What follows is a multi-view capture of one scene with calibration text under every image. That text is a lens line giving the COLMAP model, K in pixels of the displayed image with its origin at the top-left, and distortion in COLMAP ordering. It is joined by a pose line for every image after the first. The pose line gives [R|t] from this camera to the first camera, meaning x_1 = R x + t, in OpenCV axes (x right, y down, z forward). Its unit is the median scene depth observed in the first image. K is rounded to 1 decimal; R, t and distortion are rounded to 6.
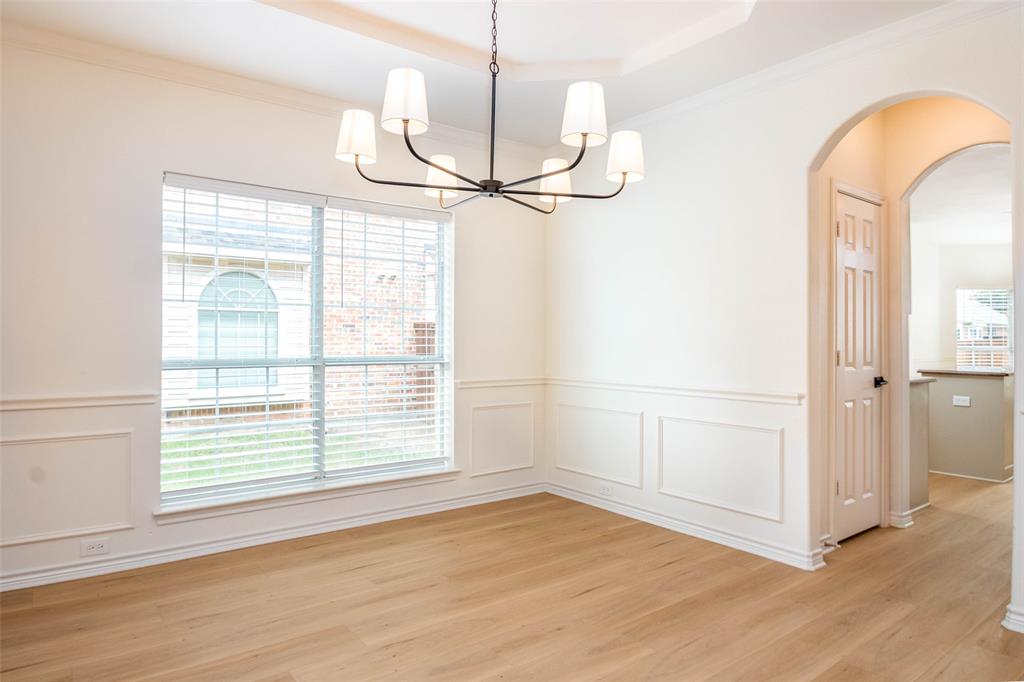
lens RADIAL K [[604.8, 0, 513.7], [0, 604.8, 333.4], [0, 0, 1]] dist [-0.023888, -0.000284]
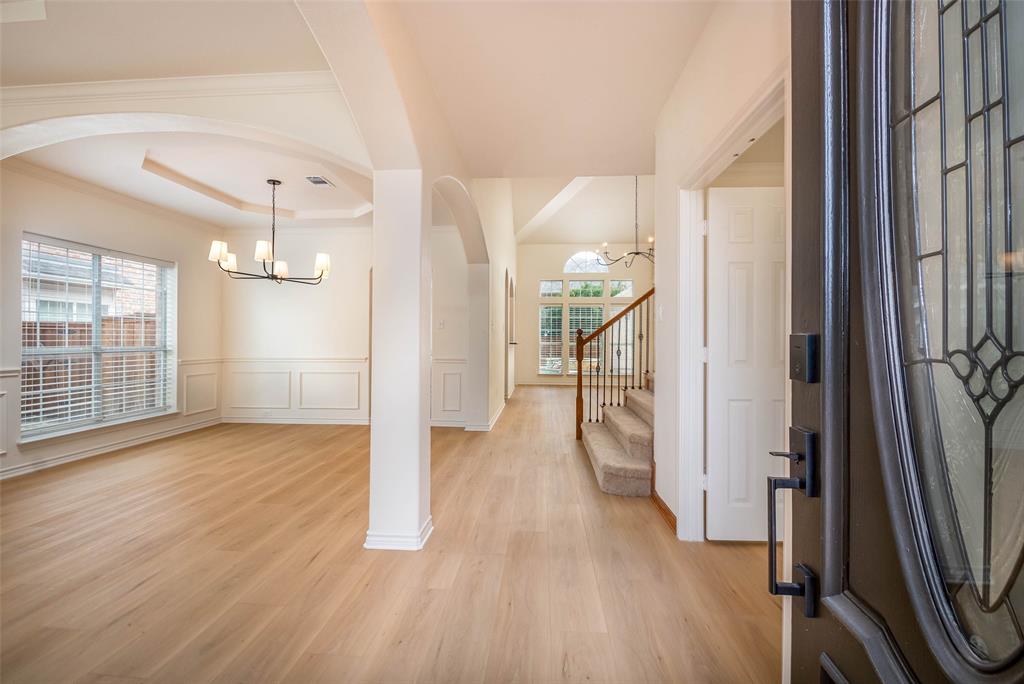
lens RADIAL K [[494.1, 0, 509.5], [0, 494.1, 337.8], [0, 0, 1]] dist [-0.004458, -0.001075]
pose [[0.650831, 0.000658, 0.759223, -0.551673], [-0.008230, 0.999947, 0.006188, -0.002767], [-0.759178, -0.010275, 0.650801, -0.642565]]
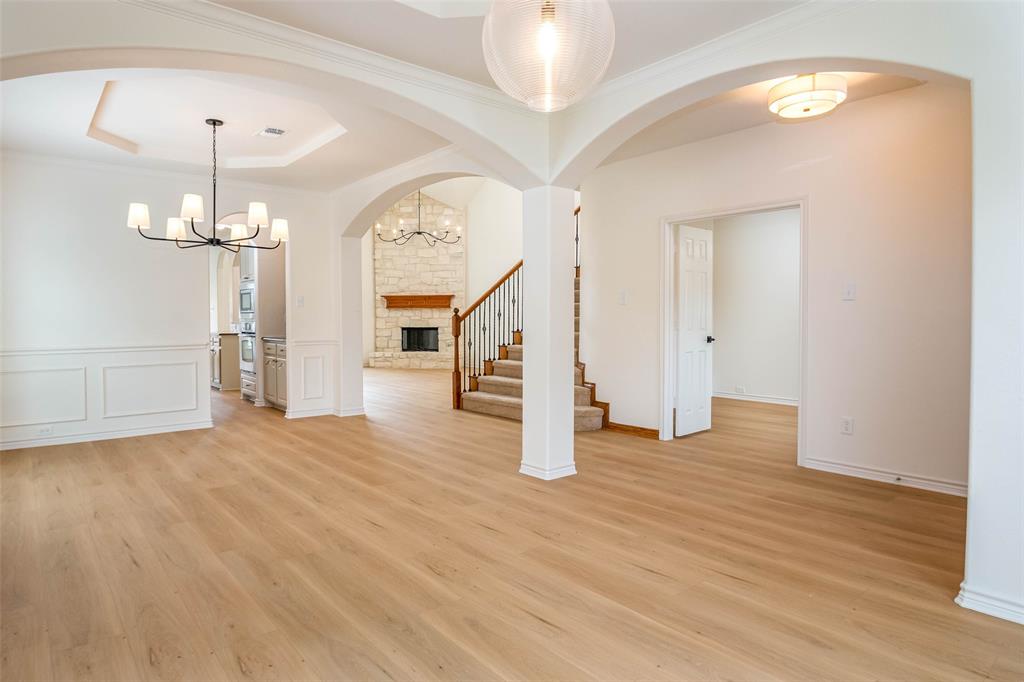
lens RADIAL K [[588.7, 0, 512.0], [0, 588.7, 341.0], [0, 0, 1]] dist [-0.053349, 0.000211]
pose [[-0.066900, -0.043591, 0.996807, -1.170676], [-0.006742, 0.999042, 0.043236, 0.001453], [-0.997737, -0.003828, -0.067129, 0.062990]]
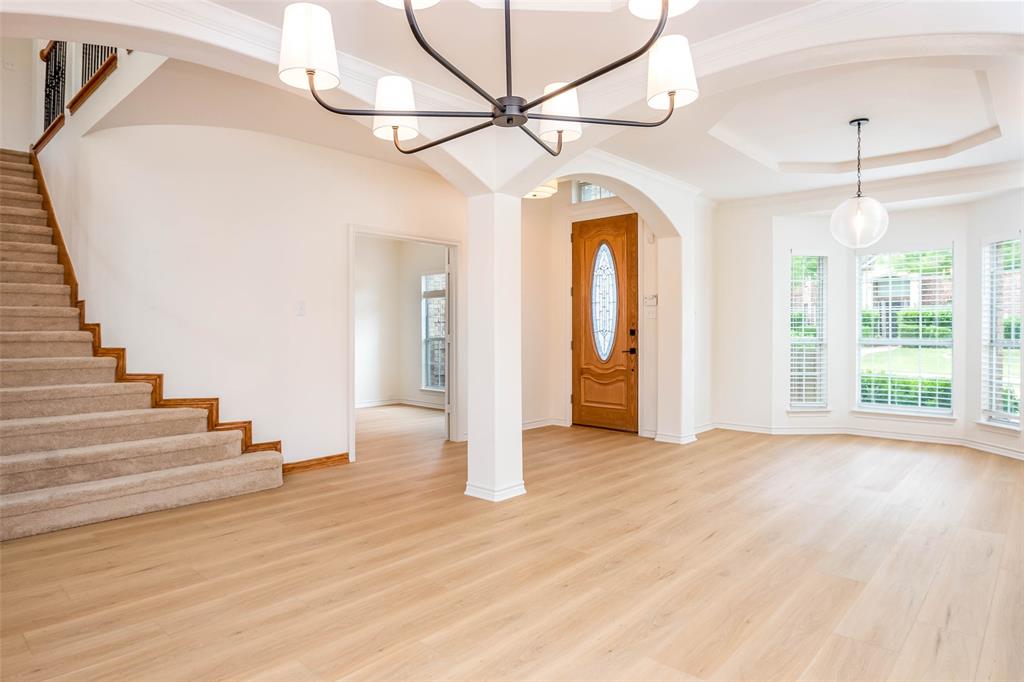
lens RADIAL K [[604.8, 0, 513.7], [0, 604.8, 333.4], [0, 0, 1]] dist [-0.023888, -0.000284]
pose [[-0.980495, -0.002290, -0.196530, 0.050068], [-0.002823, 0.999993, 0.002433, 0.008390], [0.196523, 0.002940, -0.980495, 0.947067]]
